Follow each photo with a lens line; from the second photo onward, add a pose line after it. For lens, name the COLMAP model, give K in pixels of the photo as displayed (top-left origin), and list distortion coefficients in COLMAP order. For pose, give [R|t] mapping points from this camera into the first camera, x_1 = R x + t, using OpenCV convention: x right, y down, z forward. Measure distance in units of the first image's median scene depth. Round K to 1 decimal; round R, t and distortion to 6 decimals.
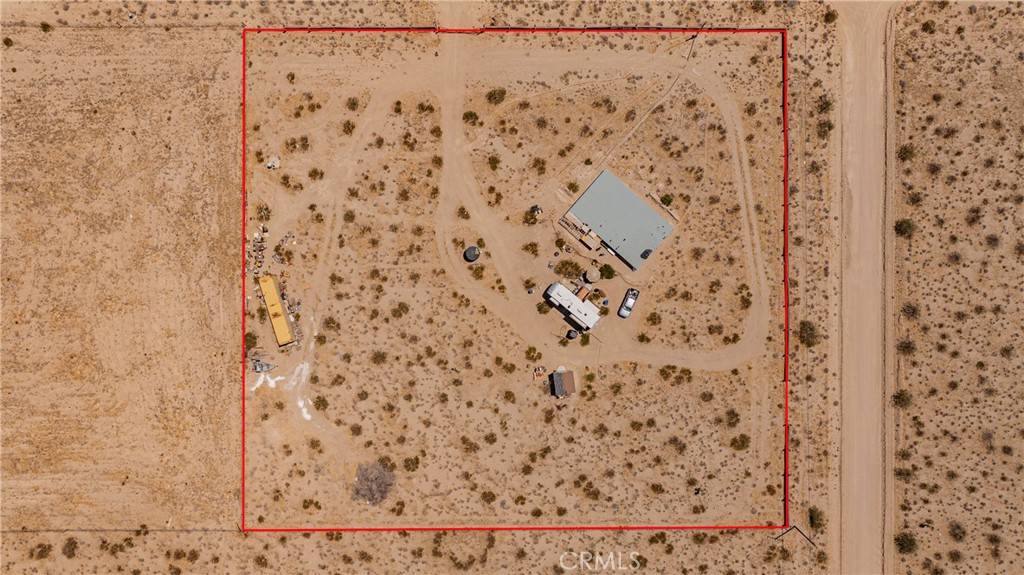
lens RADIAL K [[719.0, 0, 515.4], [0, 719.0, 282.5], [0, 0, 1]] dist [-0.018711, 0.000455]
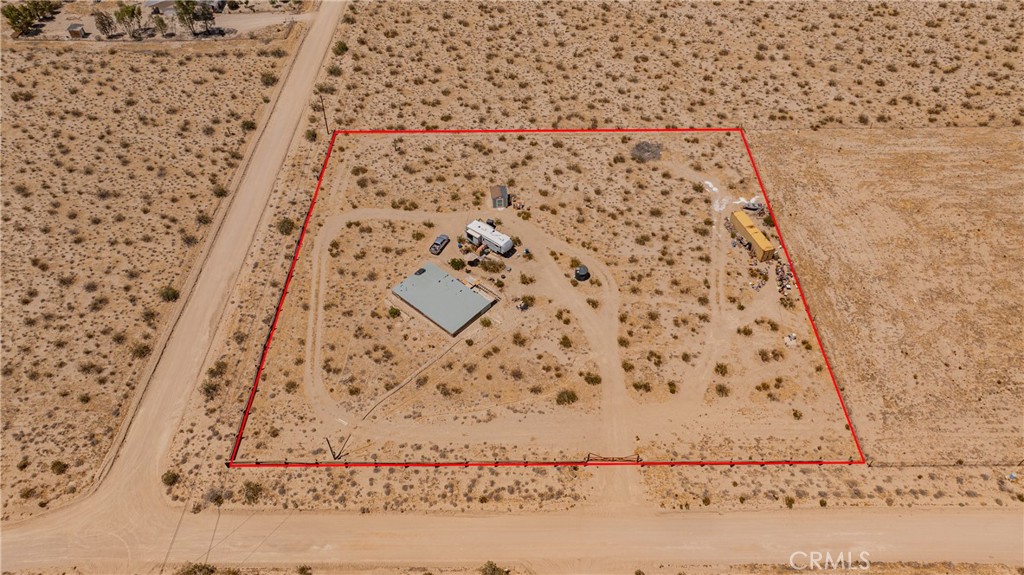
lens RADIAL K [[719.0, 0, 515.4], [0, 719.0, 282.5], [0, 0, 1]] dist [-0.018711, 0.000455]
pose [[-0.999983, 0.001664, 0.005595, 0.033375], [0.002793, -0.705286, 0.708917, -0.805651], [0.005126, 0.708921, 0.705270, 0.251304]]
